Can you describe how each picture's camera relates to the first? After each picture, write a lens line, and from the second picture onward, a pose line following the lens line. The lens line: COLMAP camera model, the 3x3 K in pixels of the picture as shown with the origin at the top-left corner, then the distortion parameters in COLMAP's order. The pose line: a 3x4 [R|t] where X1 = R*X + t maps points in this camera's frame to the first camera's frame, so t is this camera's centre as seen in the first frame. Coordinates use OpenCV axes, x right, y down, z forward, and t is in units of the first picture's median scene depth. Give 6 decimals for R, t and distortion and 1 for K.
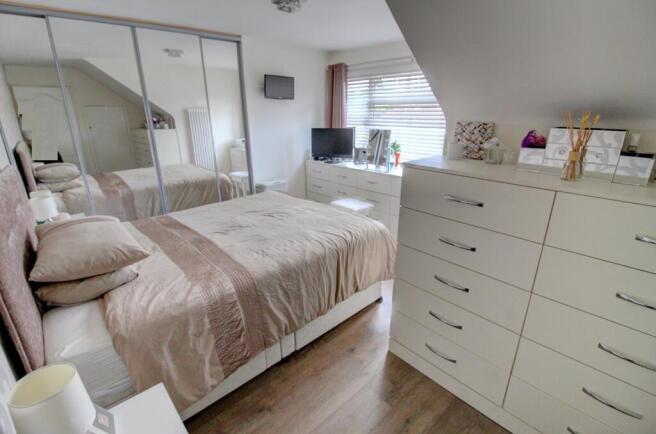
lens RADIAL K [[305.6, 0, 328.0], [0, 305.6, 217.0], [0, 0, 1]] dist [-0.000920, -0.000042]
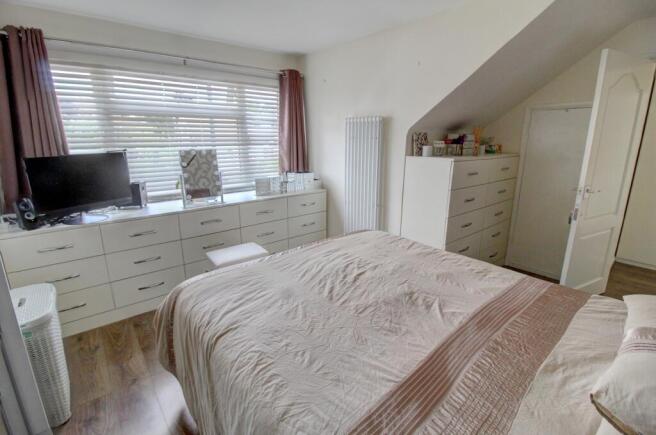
lens RADIAL K [[308.1, 0, 327.3], [0, 308.1, 210.9], [0, 0, 1]] dist [-0.015067, -0.001096]
pose [[0.036916, -0.235543, 0.971163, -0.751577], [0.321959, 0.922810, 0.211577, -0.274556], [-0.946034, 0.304864, 0.109902, 0.900396]]
